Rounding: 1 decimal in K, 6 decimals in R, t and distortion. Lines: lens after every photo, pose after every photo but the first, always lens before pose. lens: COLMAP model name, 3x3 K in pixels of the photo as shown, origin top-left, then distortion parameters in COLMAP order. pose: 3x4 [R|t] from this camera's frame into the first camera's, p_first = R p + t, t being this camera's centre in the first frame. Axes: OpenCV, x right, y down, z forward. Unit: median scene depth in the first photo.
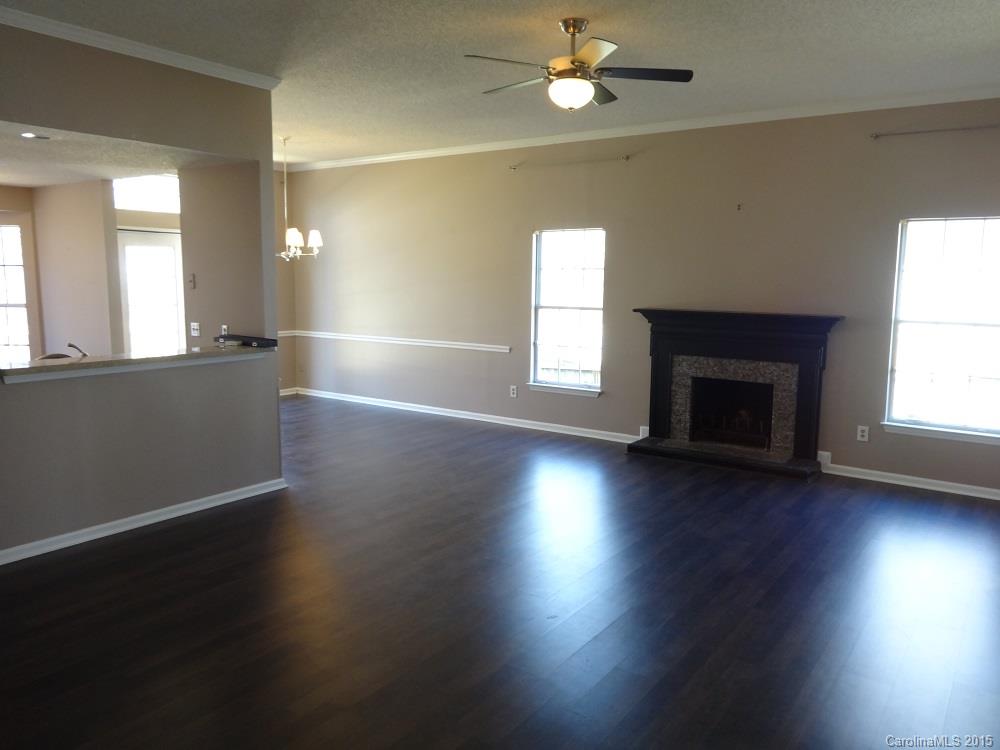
lens RADIAL K [[746.6, 0, 500.0], [0, 746.6, 375.0], [0, 0, 1]] dist [-0.006519, -0.003678]
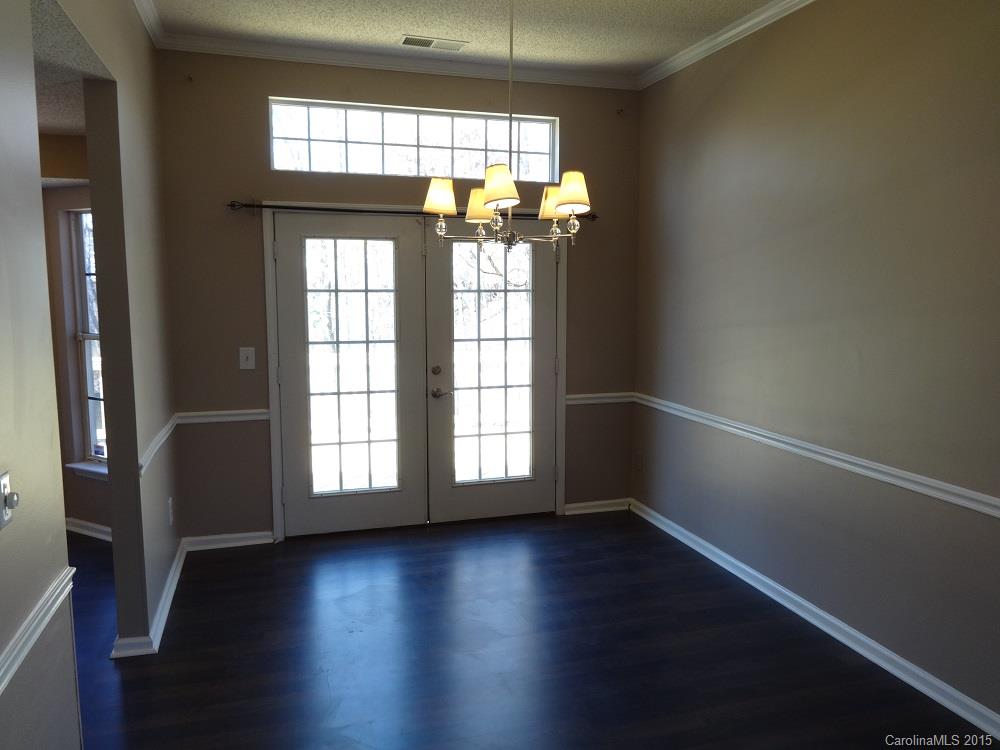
lens RADIAL K [[746.6, 0, 500.0], [0, 746.6, 375.0], [0, 0, 1]] dist [-0.006519, -0.003678]
pose [[0.814886, 0.071625, -0.575179, -0.045558], [-0.079499, 0.996769, 0.011495, -0.073510], [0.574144, 0.036359, 0.817947, 0.514568]]
